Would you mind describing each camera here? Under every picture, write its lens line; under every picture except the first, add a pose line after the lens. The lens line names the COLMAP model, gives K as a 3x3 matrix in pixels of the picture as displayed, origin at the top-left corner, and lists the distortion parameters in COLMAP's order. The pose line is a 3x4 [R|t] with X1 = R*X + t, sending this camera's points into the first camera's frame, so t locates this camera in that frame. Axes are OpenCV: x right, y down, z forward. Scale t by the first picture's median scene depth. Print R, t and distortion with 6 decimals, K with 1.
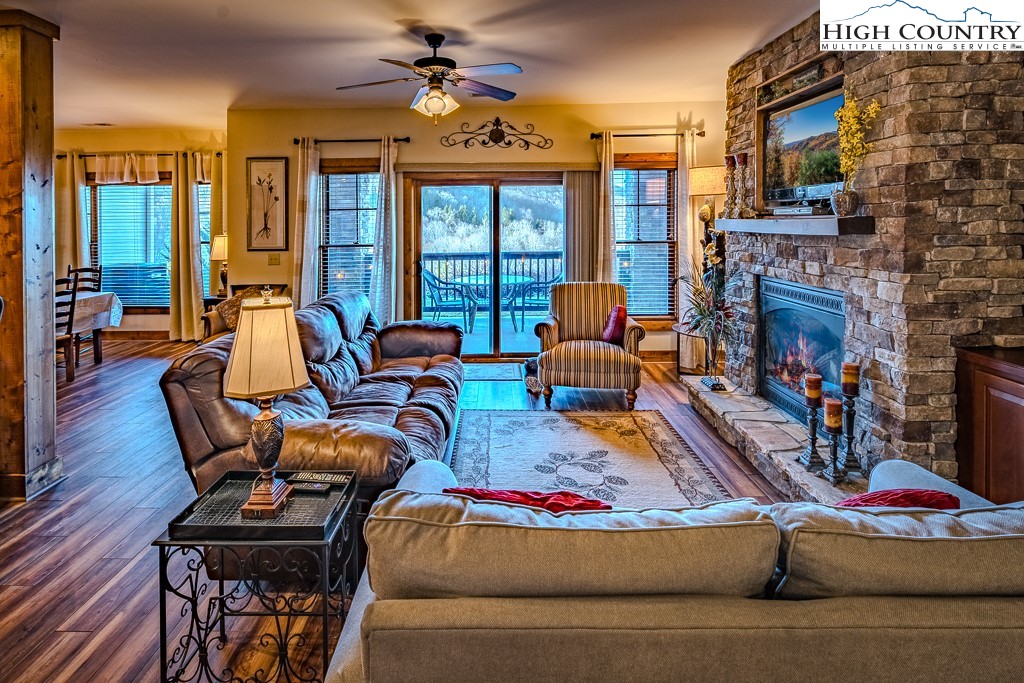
lens RADIAL K [[509.6, 0, 497.1], [0, 509.6, 325.2], [0, 0, 1]] dist [0.002501, -0.003506]
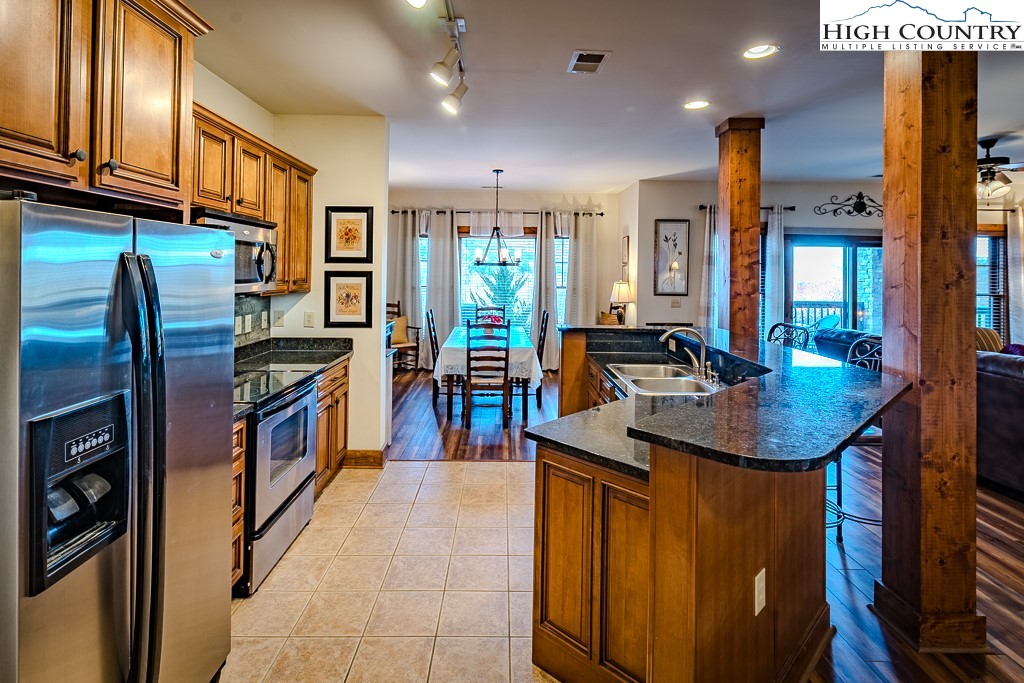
lens RADIAL K [[509.6, 0, 498.7], [0, 509.6, 344.7], [0, 0, 1]] dist [0.002501, -0.003506]
pose [[0.999487, 0.019524, 0.025398, -0.890044], [-0.017930, 0.997944, -0.061526, 0.048668], [-0.026547, 0.061039, 0.997782, -0.176642]]
